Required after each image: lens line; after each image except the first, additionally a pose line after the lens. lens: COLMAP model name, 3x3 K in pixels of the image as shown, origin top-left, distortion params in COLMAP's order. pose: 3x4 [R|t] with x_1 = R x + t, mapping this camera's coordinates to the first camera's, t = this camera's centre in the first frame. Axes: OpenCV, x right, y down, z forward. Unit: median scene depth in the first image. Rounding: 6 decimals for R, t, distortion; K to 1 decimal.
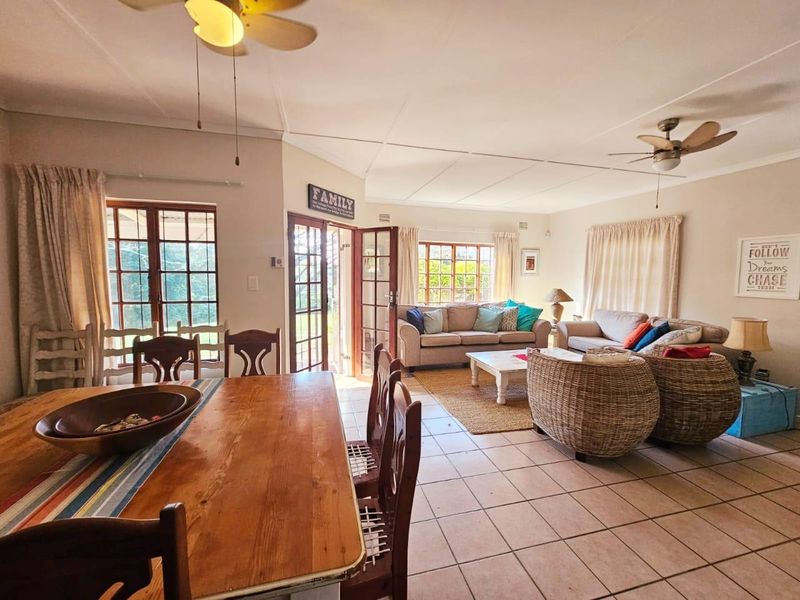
lens RADIAL K [[319.1, 0, 399.2], [0, 319.1, 290.8], [0, 0, 1]] dist [0.000320, 0.000038]
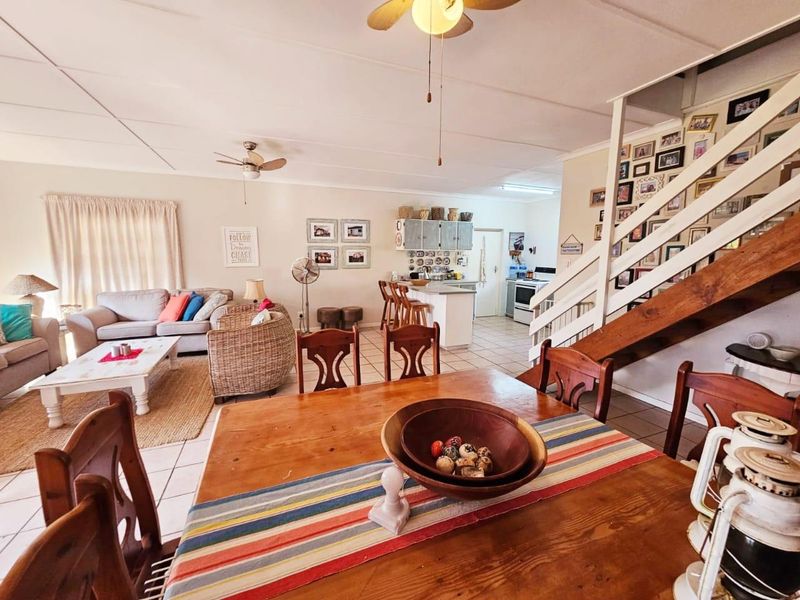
lens RADIAL K [[328.2, 0, 400.0], [0, 328.2, 300.0], [0, 0, 1]] dist [-0.014468, 0.000064]
pose [[-0.135693, -0.148462, 0.979564, -0.428800], [0.056998, 0.985902, 0.157318, -0.020549], [-0.989110, 0.077181, -0.125318, 0.342495]]
